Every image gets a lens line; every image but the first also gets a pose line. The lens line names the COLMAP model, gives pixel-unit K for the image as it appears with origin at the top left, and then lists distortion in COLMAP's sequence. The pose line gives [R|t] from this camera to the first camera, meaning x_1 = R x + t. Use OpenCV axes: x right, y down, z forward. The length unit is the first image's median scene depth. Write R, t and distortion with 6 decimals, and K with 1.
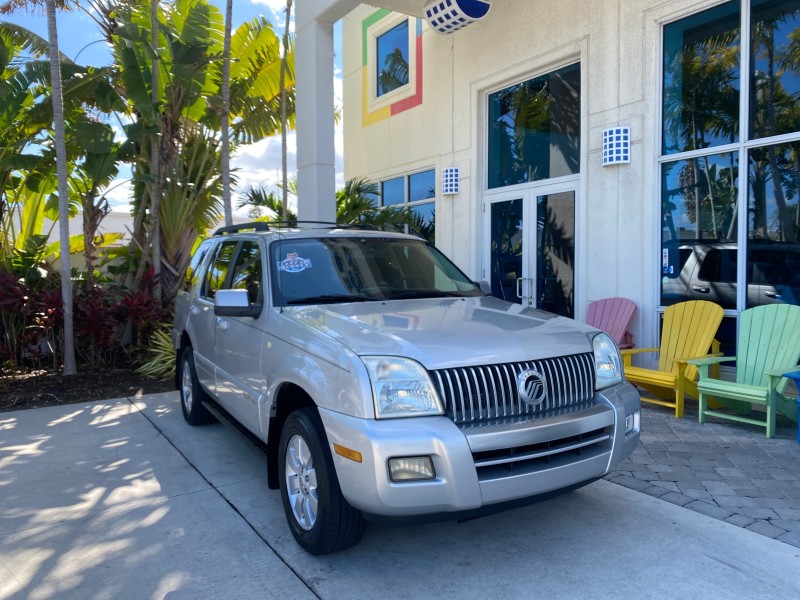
lens RADIAL K [[615.1, 0, 398.0], [0, 615.1, 301.6], [0, 0, 1]] dist [0.023266, -0.021295]
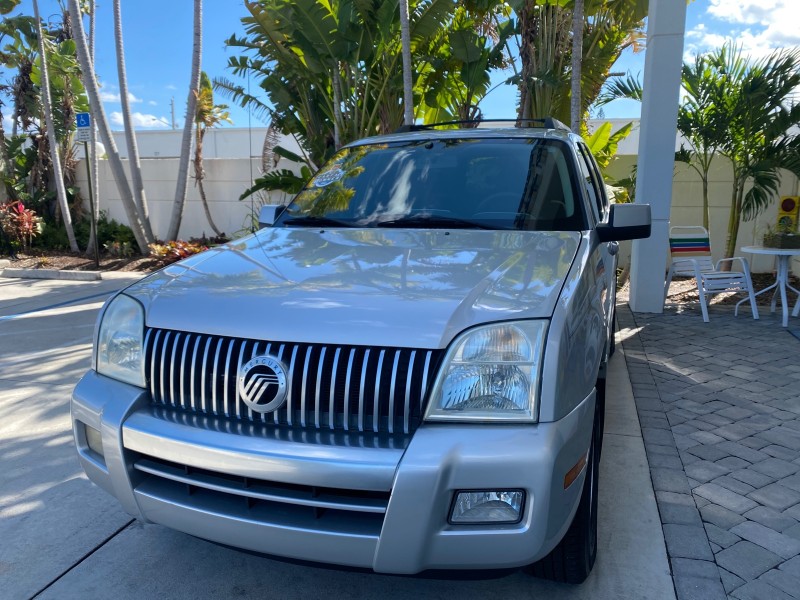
lens RADIAL K [[615.1, 0, 397.2], [0, 615.1, 296.0], [0, 0, 1]] dist [0.023266, -0.021295]
pose [[0.647374, 0.145457, -0.748164, 0.241103], [-0.040046, 0.986756, 0.157192, -0.016214], [0.761120, -0.071801, 0.644625, 0.226800]]
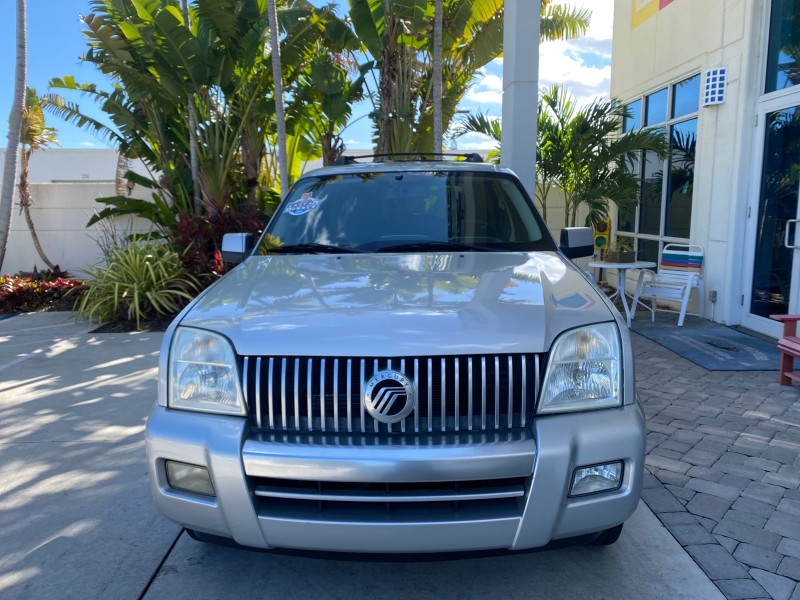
lens RADIAL K [[615.1, 0, 397.2], [0, 615.1, 299.2], [0, 0, 1]] dist [0.023266, -0.021295]
pose [[0.847945, 0.082095, -0.523689, 0.181150], [-0.027359, 0.993396, 0.111430, -0.013209], [0.529378, -0.080159, 0.844591, 0.143158]]
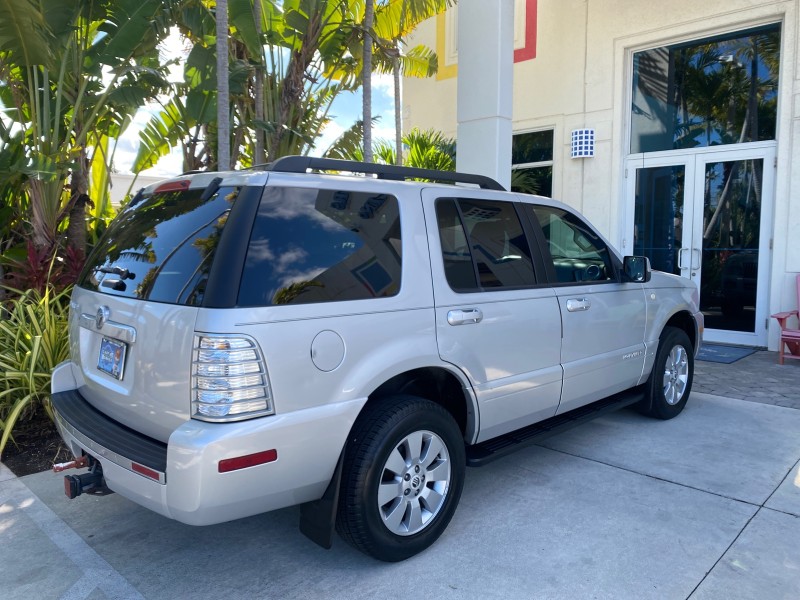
lens RADIAL K [[615.1, 0, 400.5], [0, 615.1, 295.1], [0, 0, 1]] dist [0.023266, -0.021295]
pose [[0.973574, -0.014599, 0.227904, -0.418740], [0.005126, 0.999100, 0.042100, -0.006953], [-0.228313, -0.039819, 0.972773, 0.147446]]
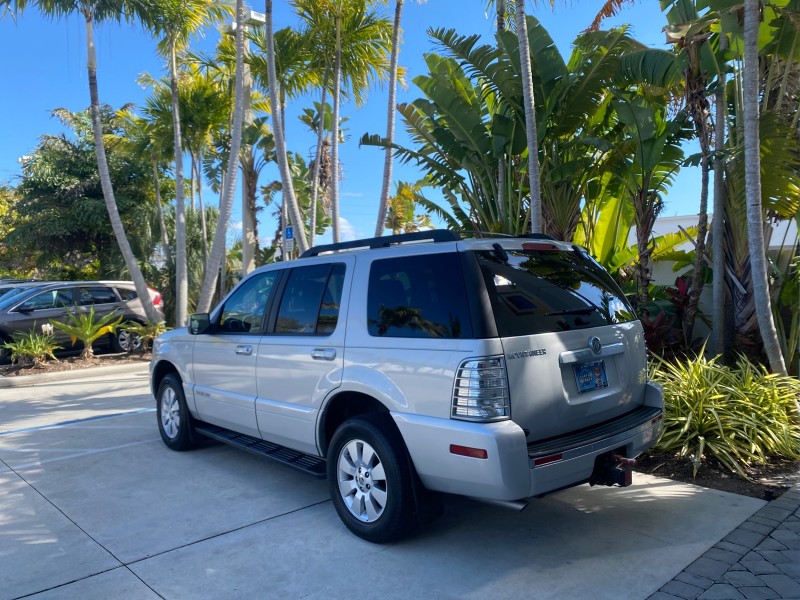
lens RADIAL K [[615.1, 0, 398.4], [0, 615.1, 298.5], [0, 0, 1]] dist [0.023266, -0.021295]
pose [[0.173664, 0.034781, -0.984191, 0.257702], [-0.040036, 0.998799, 0.028233, -0.042962], [0.983991, 0.034500, 0.174848, 0.540083]]
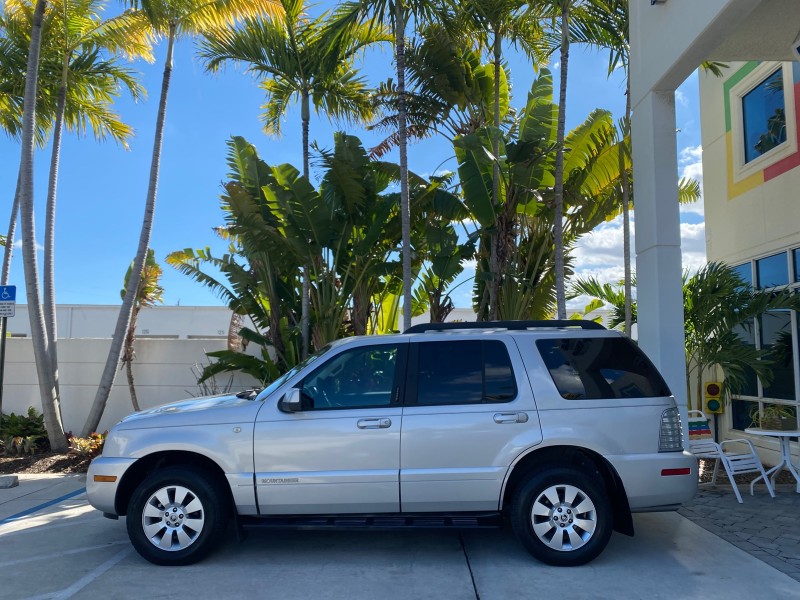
lens RADIAL K [[615.1, 0, 401.0], [0, 615.1, 297.6], [0, 0, 1]] dist [0.023266, -0.021295]
pose [[0.833964, -0.044427, -0.550027, 0.038489], [-0.040441, 0.989153, -0.141214, -0.013113], [0.550335, 0.140011, 0.823121, 0.084631]]
